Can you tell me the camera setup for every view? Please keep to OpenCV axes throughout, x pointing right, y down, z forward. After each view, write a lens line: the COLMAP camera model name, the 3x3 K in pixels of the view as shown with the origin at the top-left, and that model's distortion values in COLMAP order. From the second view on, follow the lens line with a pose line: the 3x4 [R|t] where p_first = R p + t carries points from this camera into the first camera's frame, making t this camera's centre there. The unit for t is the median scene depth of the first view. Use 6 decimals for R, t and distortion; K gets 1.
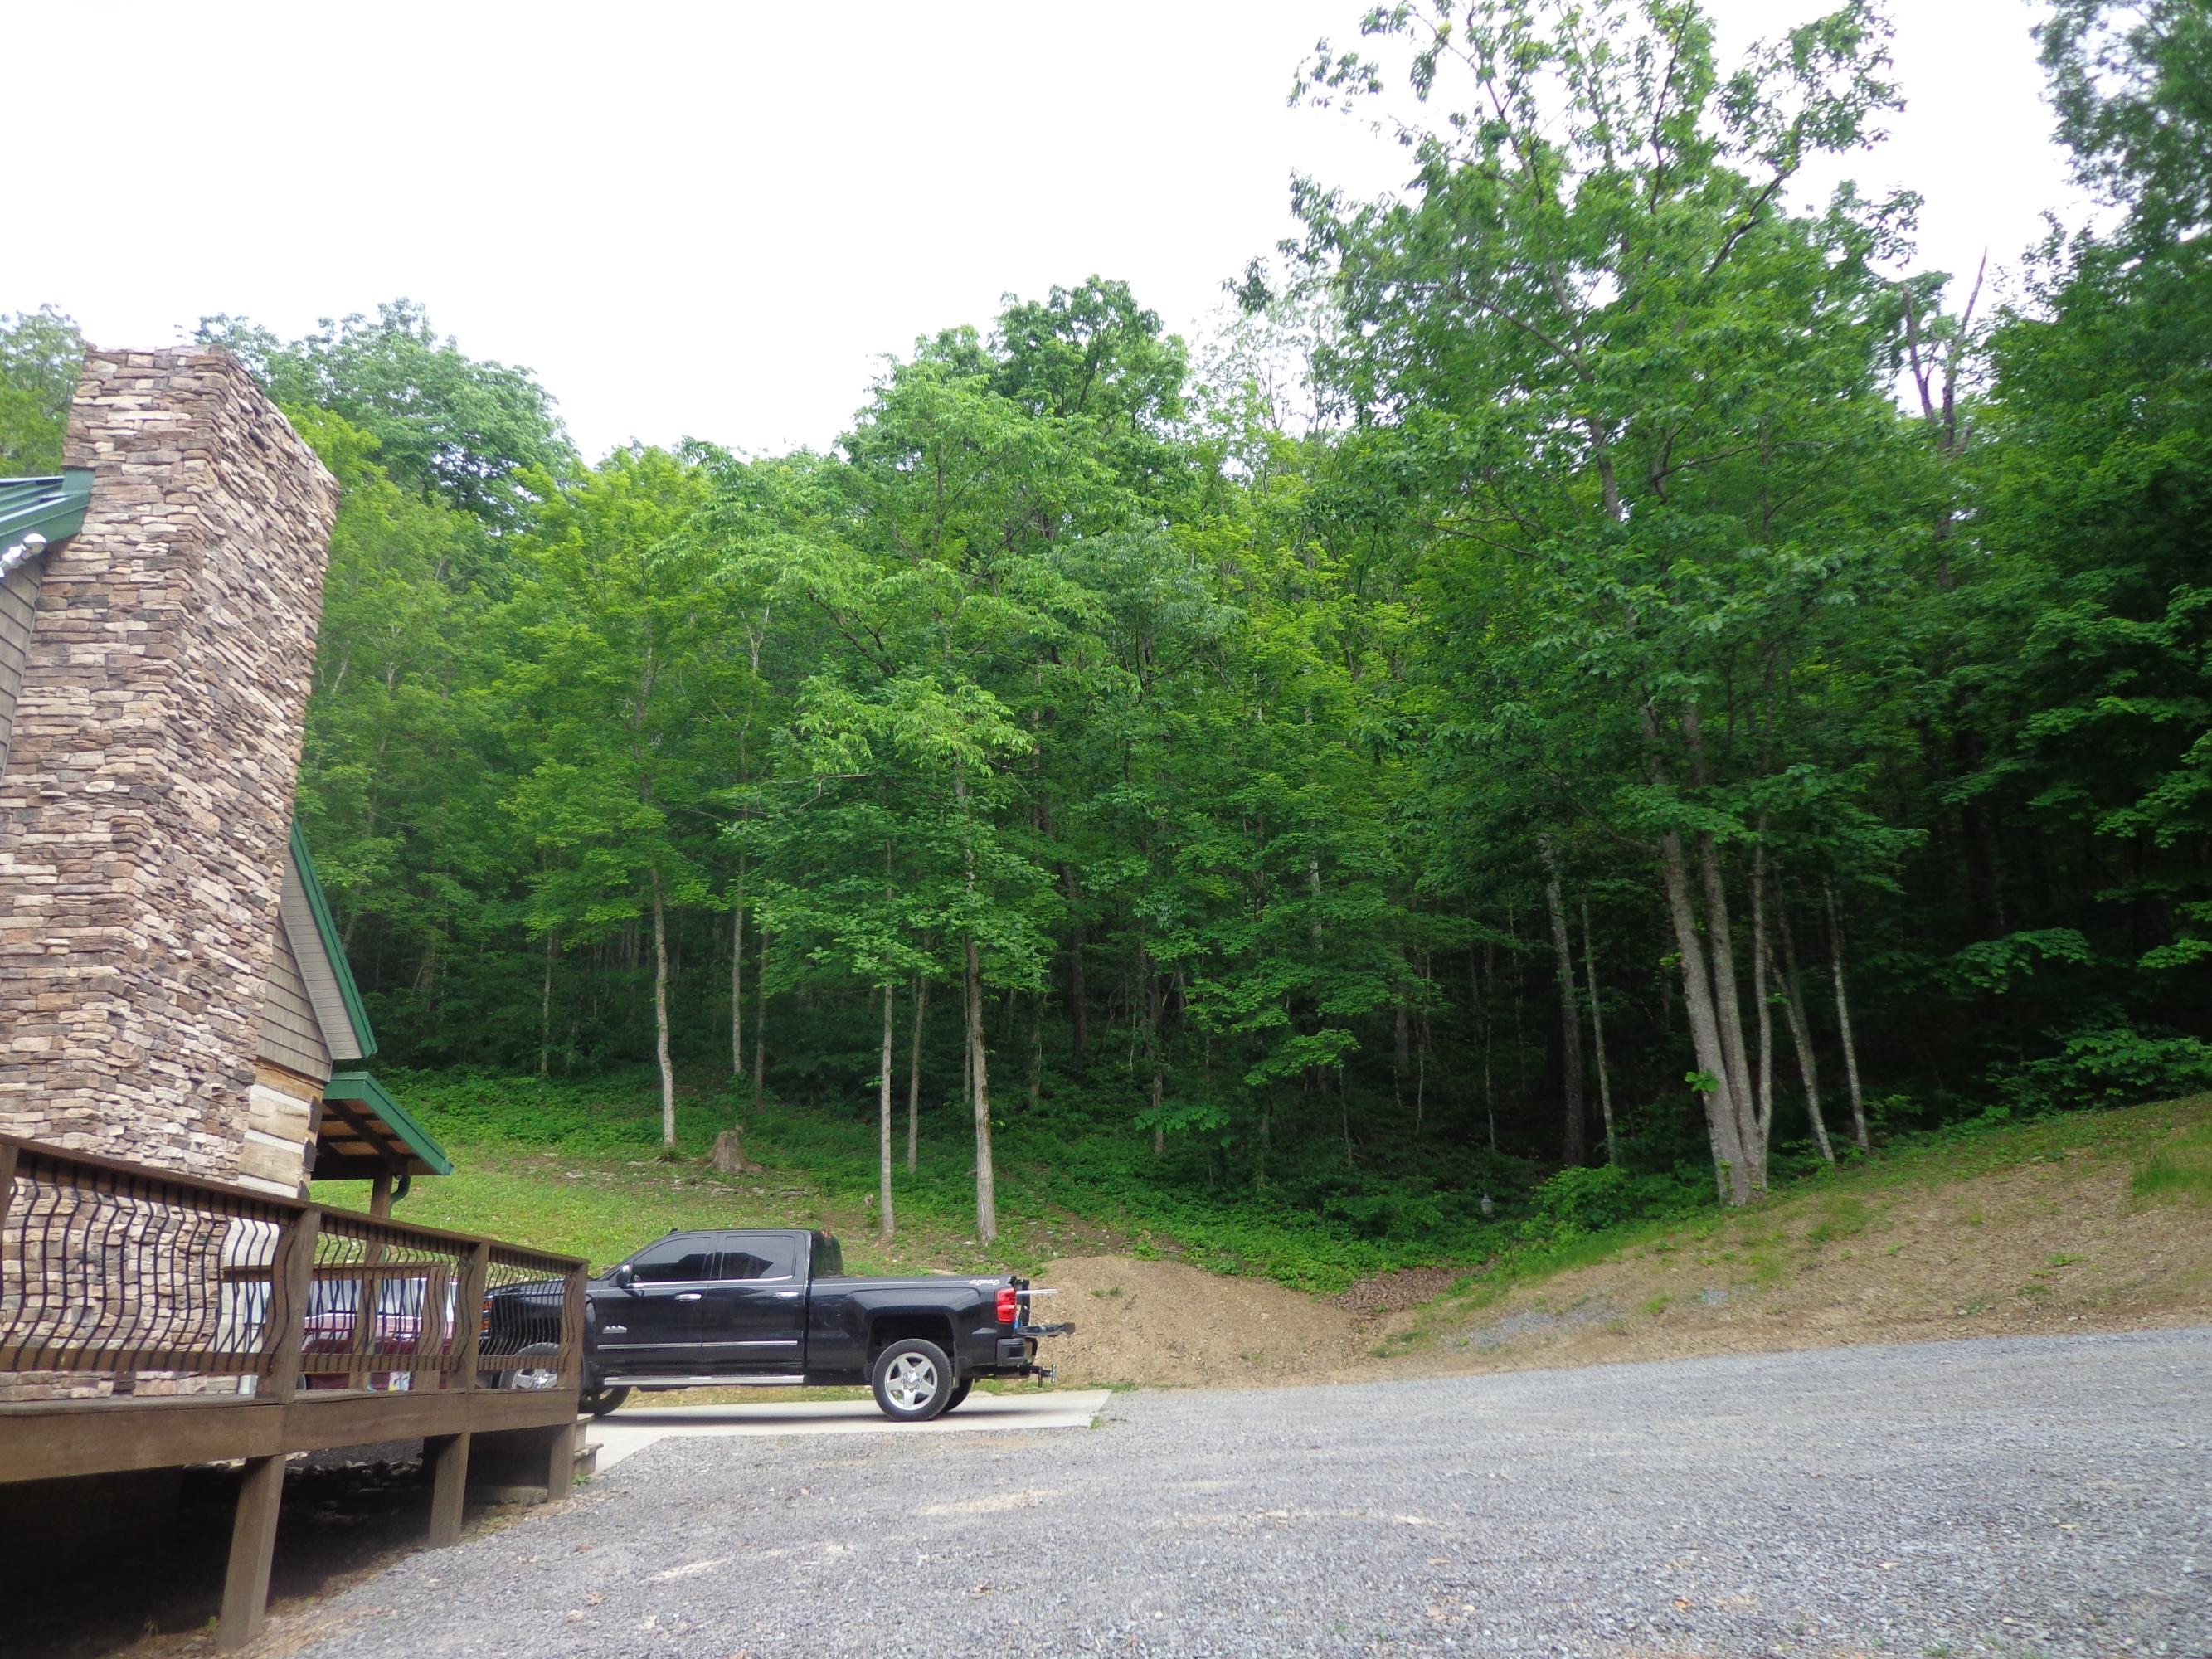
lens RADIAL K [[1634.6, 0, 1106.1], [0, 1634.6, 831.9], [0, 0, 1]] dist [-0.006279, 0.010645]
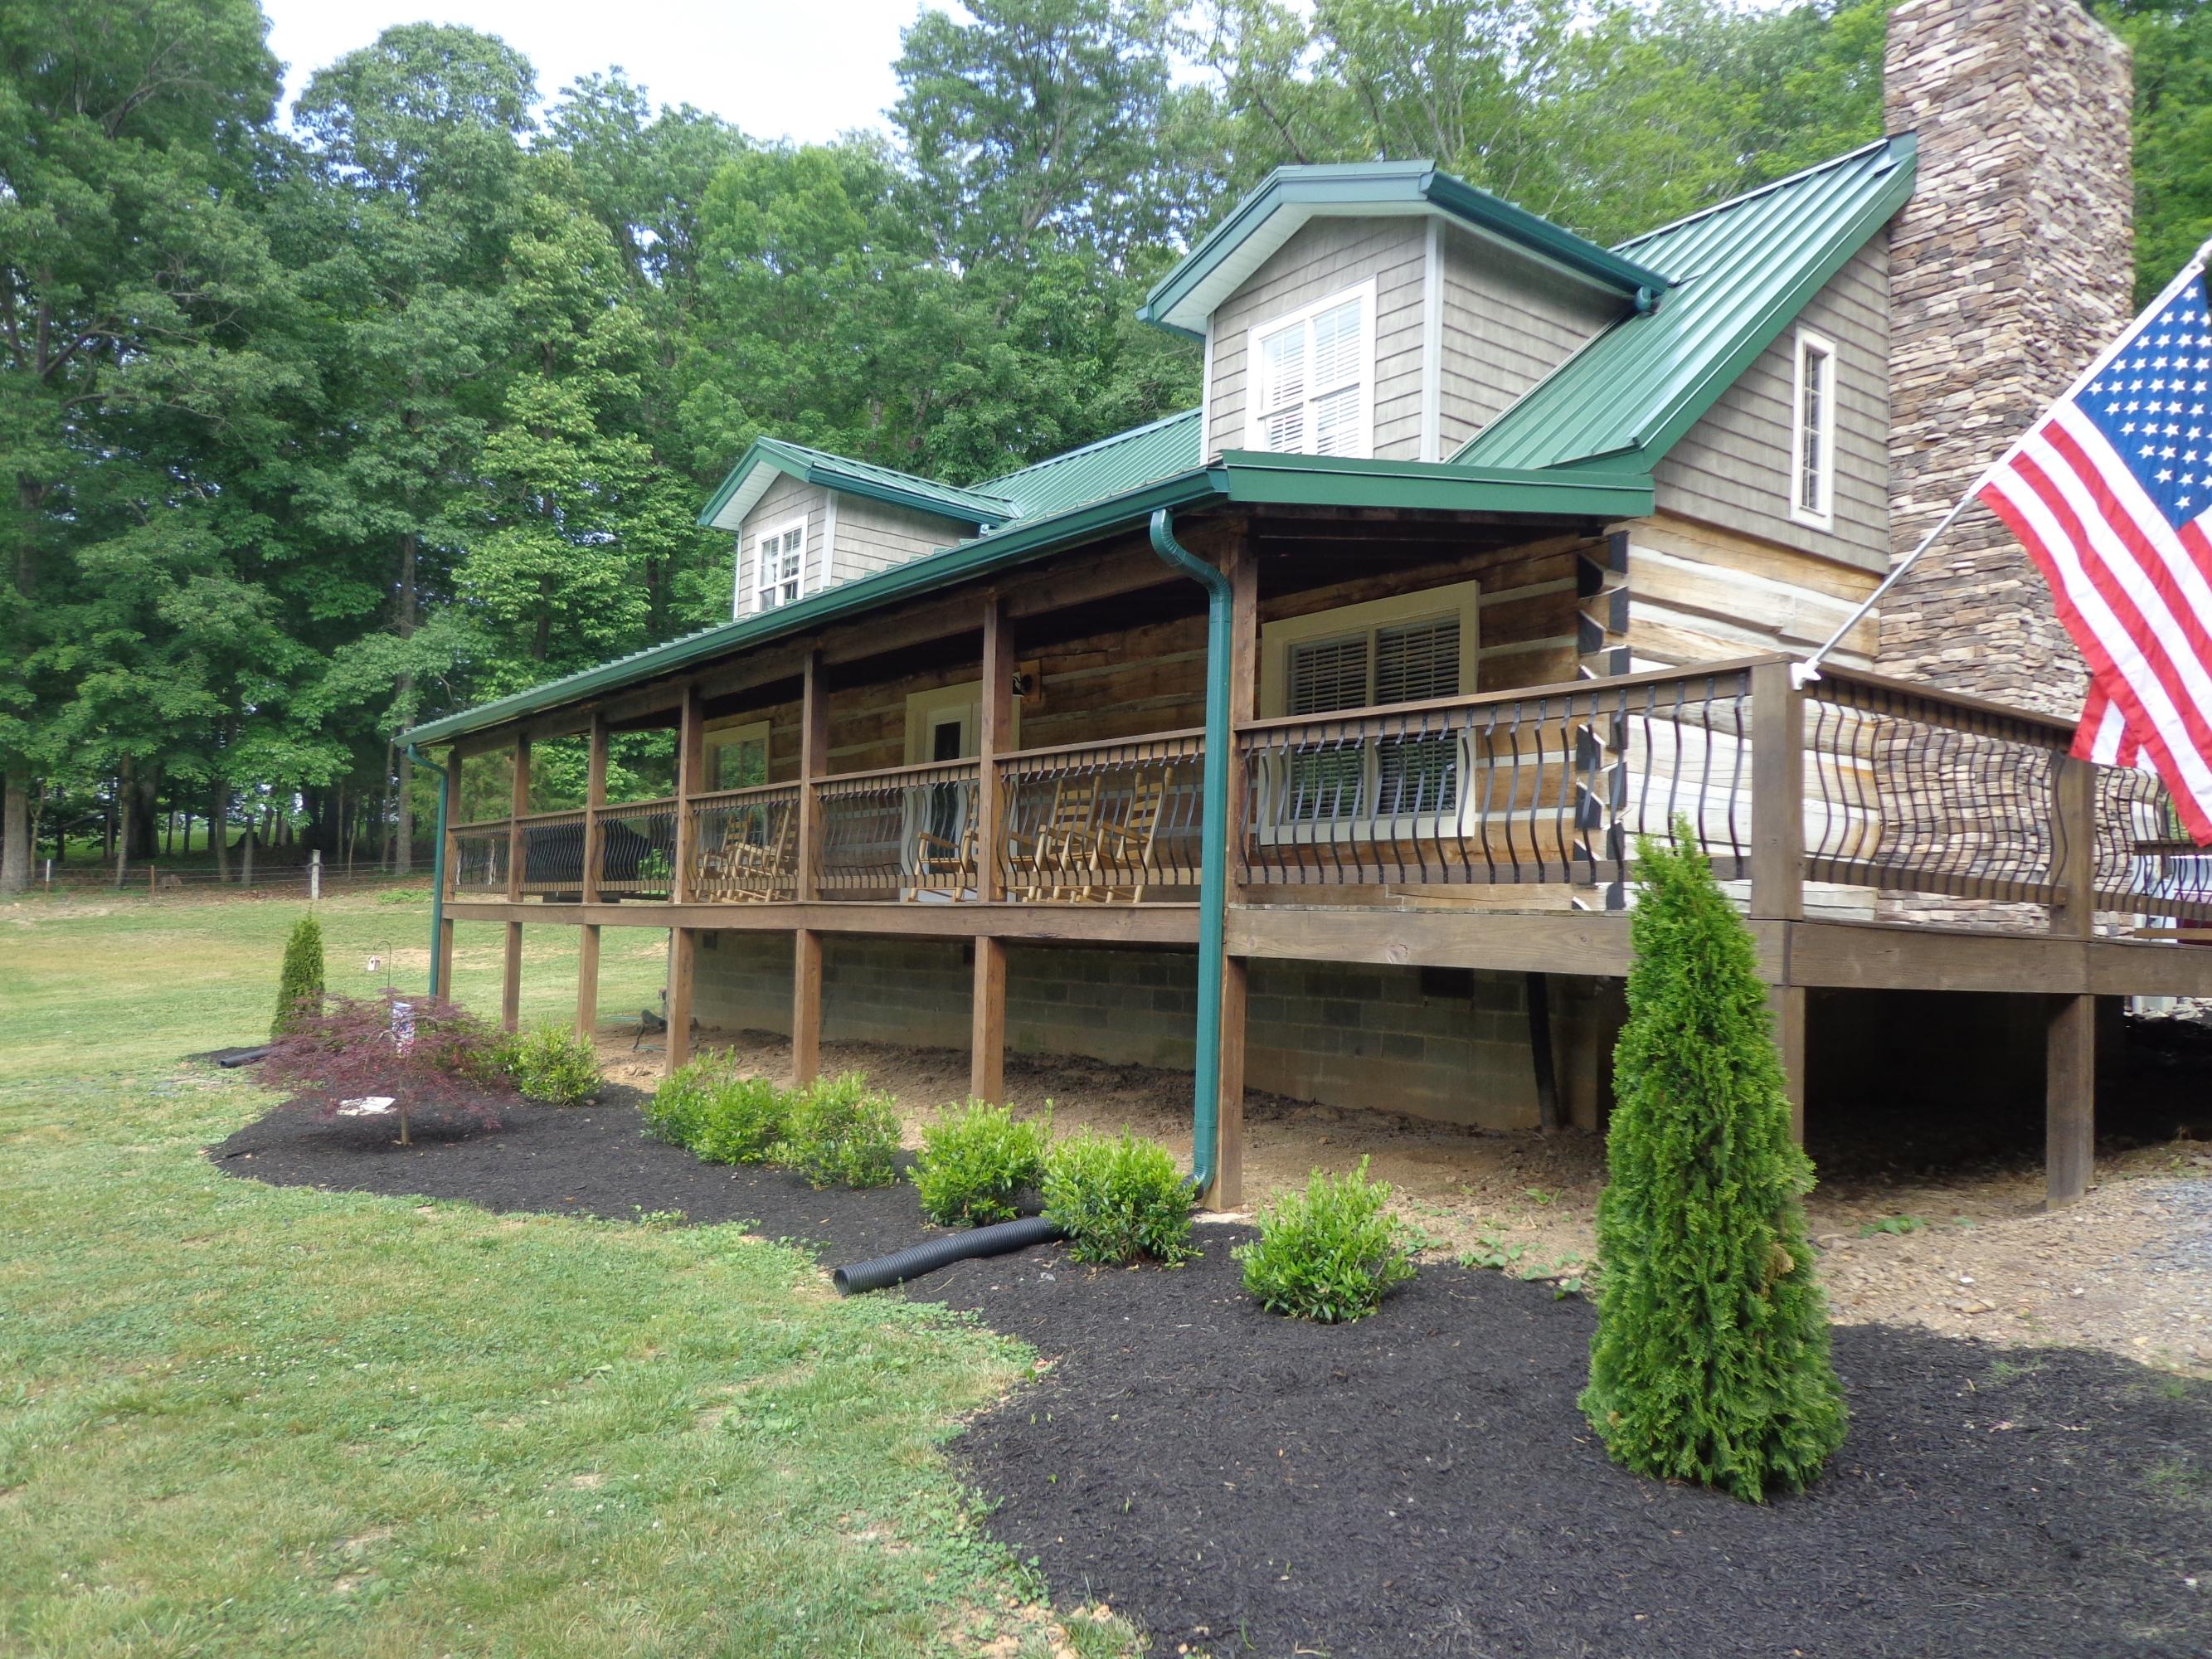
lens RADIAL K [[1634.6, 0, 1105.6], [0, 1634.6, 821.3], [0, 0, 1]] dist [-0.006279, 0.010645]
pose [[0.583355, -0.010090, -0.812154, -0.057865], [0.202053, 0.970292, 0.133075, -0.029932], [0.786684, -0.241728, 0.568064, -0.157520]]
